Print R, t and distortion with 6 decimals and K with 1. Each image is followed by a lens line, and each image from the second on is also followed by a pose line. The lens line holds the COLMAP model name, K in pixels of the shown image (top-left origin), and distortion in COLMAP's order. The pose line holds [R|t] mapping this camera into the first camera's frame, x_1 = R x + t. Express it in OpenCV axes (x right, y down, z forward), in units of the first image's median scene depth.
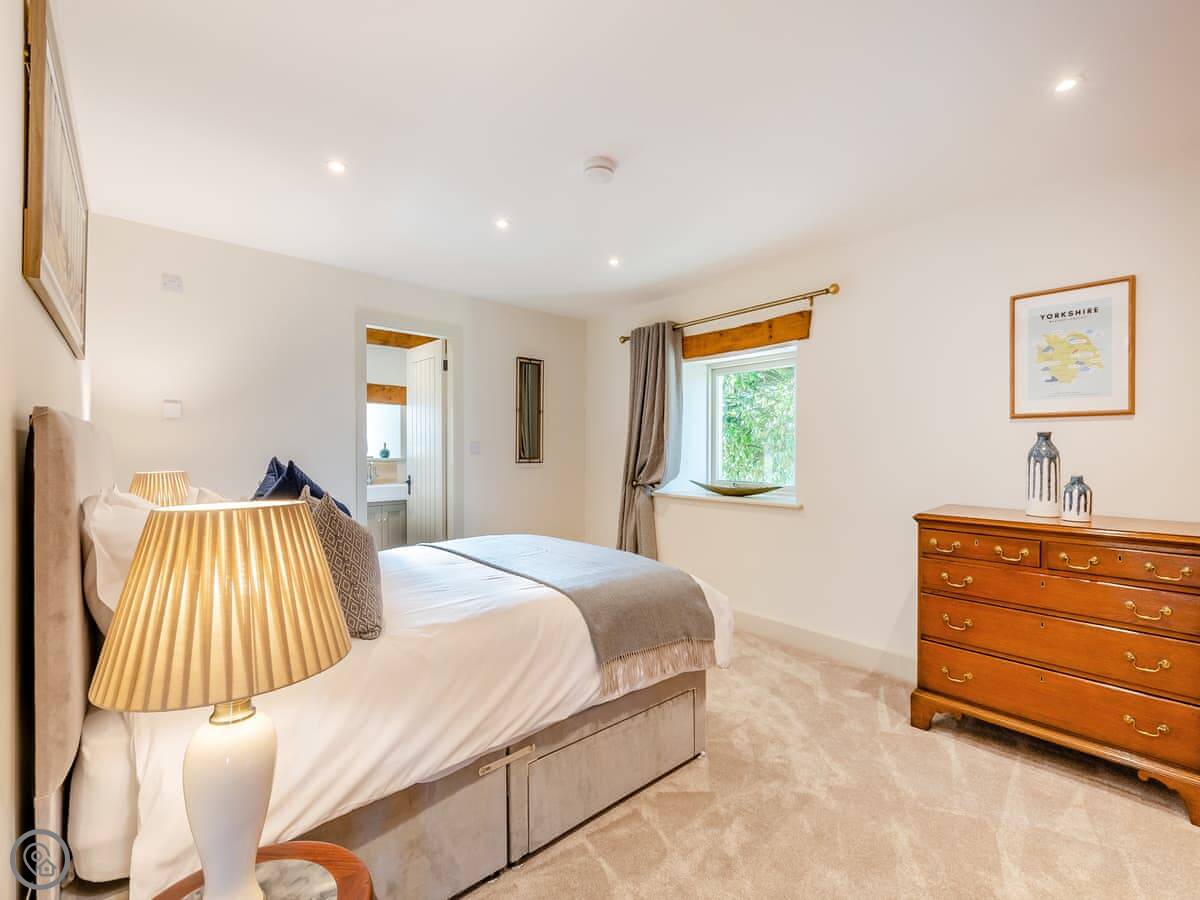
lens RADIAL K [[531.5, 0, 603.3], [0, 531.5, 454.2], [0, 0, 1]] dist [0.001866, -0.000195]
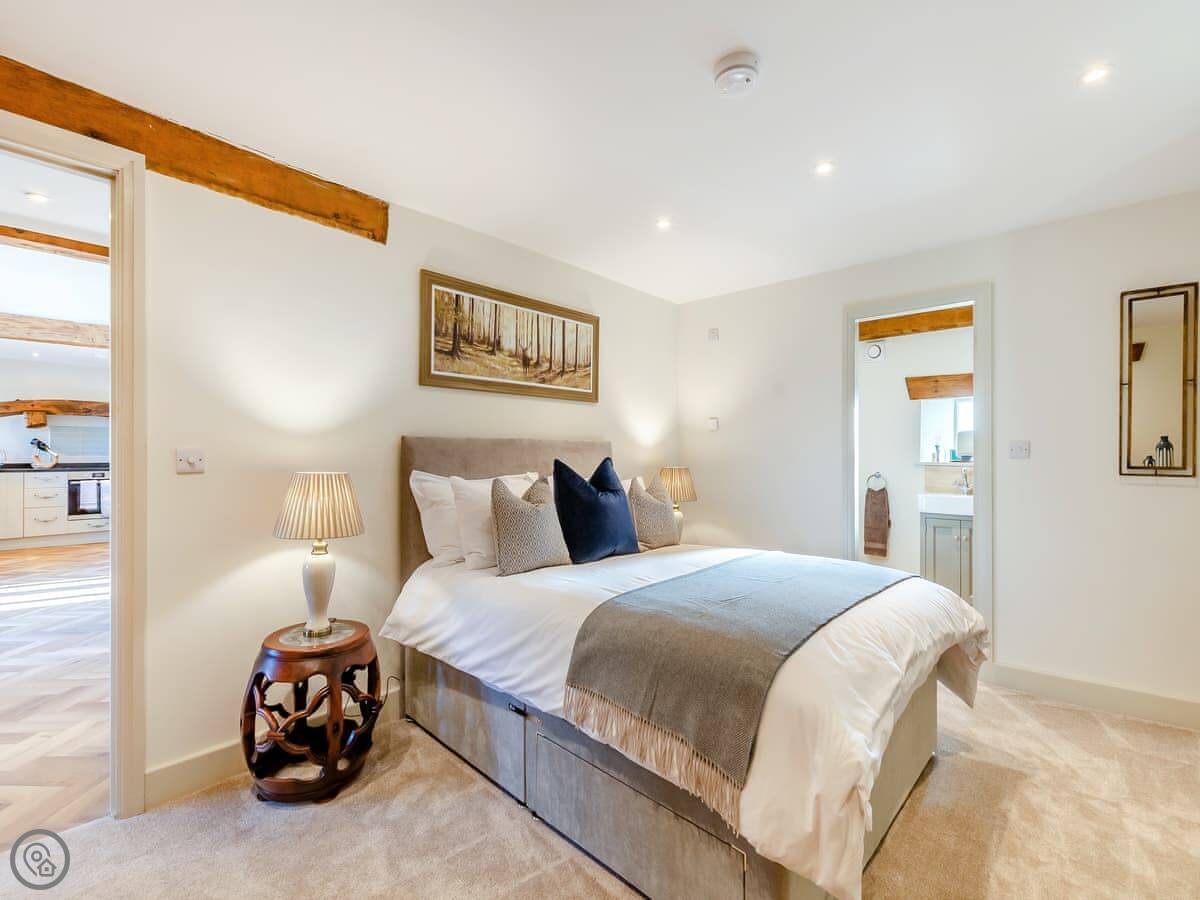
lens RADIAL K [[510.8, 0, 579.0], [0, 510.8, 454.6], [0, 0, 1]] dist [0.003663, 0.000297]
pose [[0.092330, 0.002806, -0.995724, 0.499214], [-0.008389, 0.999963, 0.002040, -0.003771], [0.995693, 0.008165, 0.092350, 0.524490]]
